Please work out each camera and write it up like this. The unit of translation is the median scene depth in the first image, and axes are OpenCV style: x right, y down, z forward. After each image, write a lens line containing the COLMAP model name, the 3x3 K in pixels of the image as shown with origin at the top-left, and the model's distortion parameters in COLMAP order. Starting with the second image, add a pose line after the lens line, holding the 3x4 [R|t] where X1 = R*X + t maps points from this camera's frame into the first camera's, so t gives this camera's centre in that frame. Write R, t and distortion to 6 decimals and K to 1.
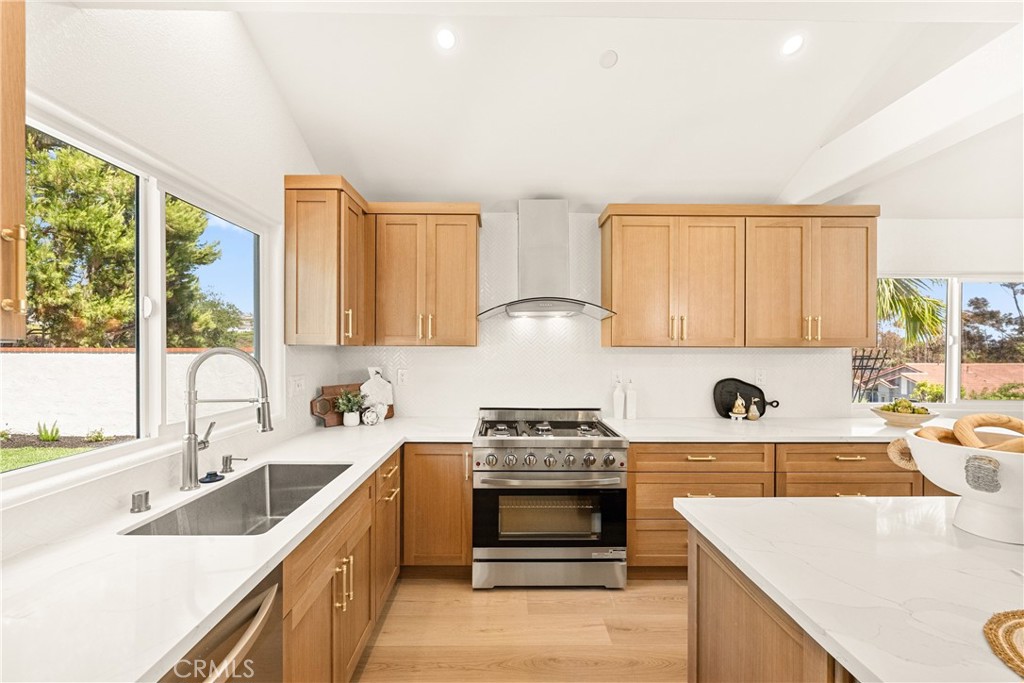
lens RADIAL K [[410.6, 0, 512.2], [0, 410.6, 346.6], [0, 0, 1]] dist [-0.000627, -0.000106]
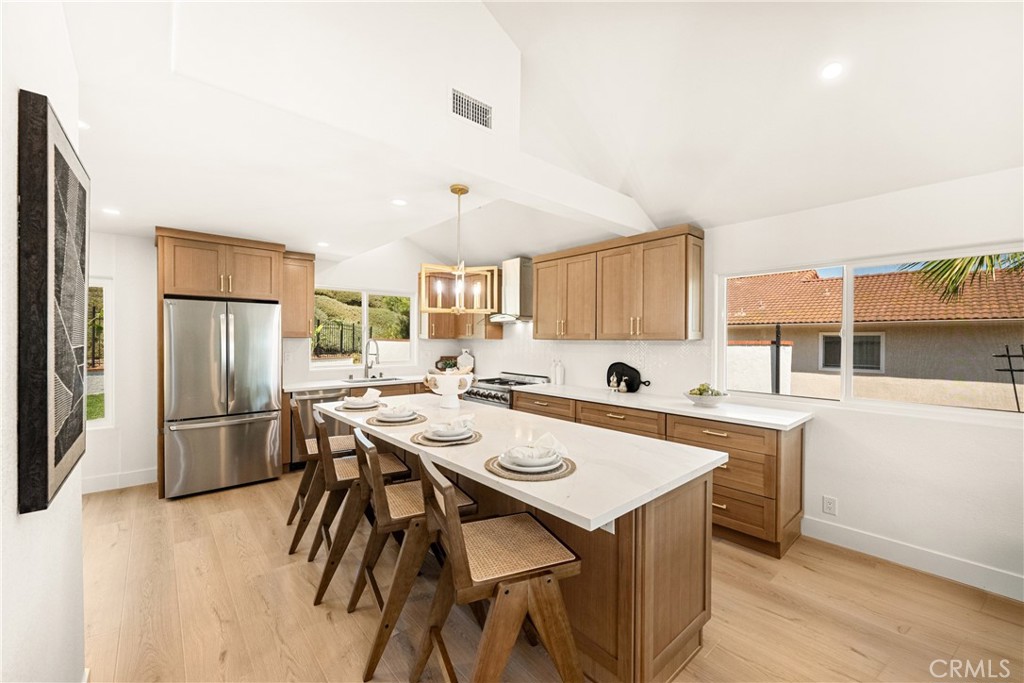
lens RADIAL K [[405.7, 0, 508.4], [0, 405.7, 340.1], [0, 0, 1]] dist [-0.002439, -0.000208]
pose [[0.648335, 0.000087, -0.761355, 1.440756], [-0.003760, 0.999988, -0.003088, 0.008852], [0.761346, 0.004865, 0.648328, -0.184189]]
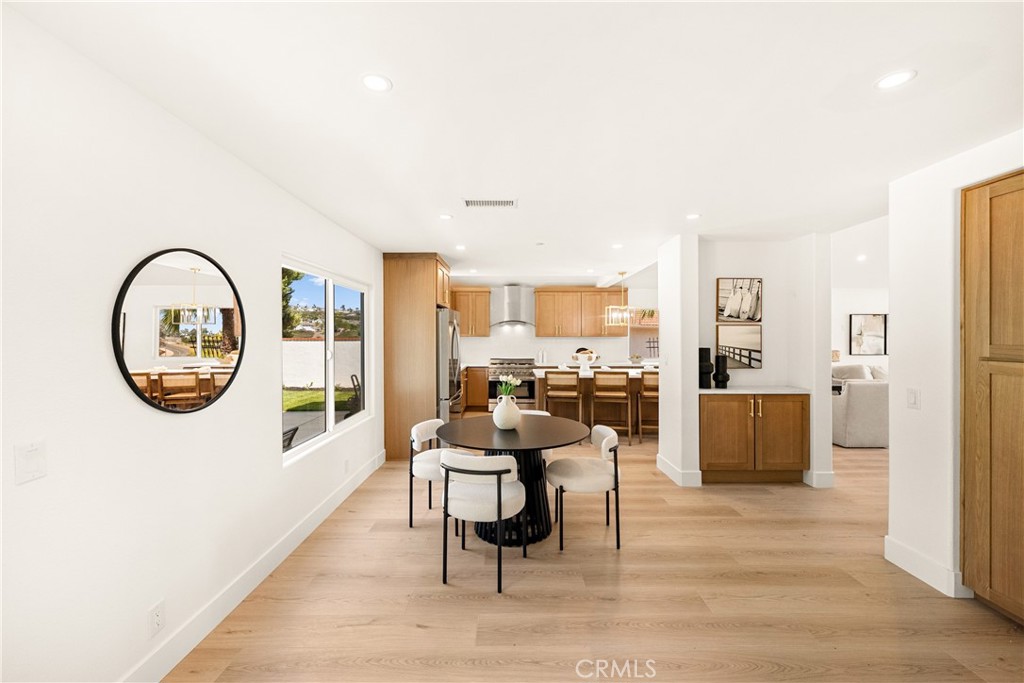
lens RADIAL K [[410.6, 0, 512.2], [0, 410.6, 346.6], [0, 0, 1]] dist [-0.000627, -0.000106]
pose [[0.999663, -0.001707, -0.025920, 0.147256], [0.002307, 0.999730, 0.023132, 0.003312], [0.025874, -0.023184, 0.999396, -1.893148]]
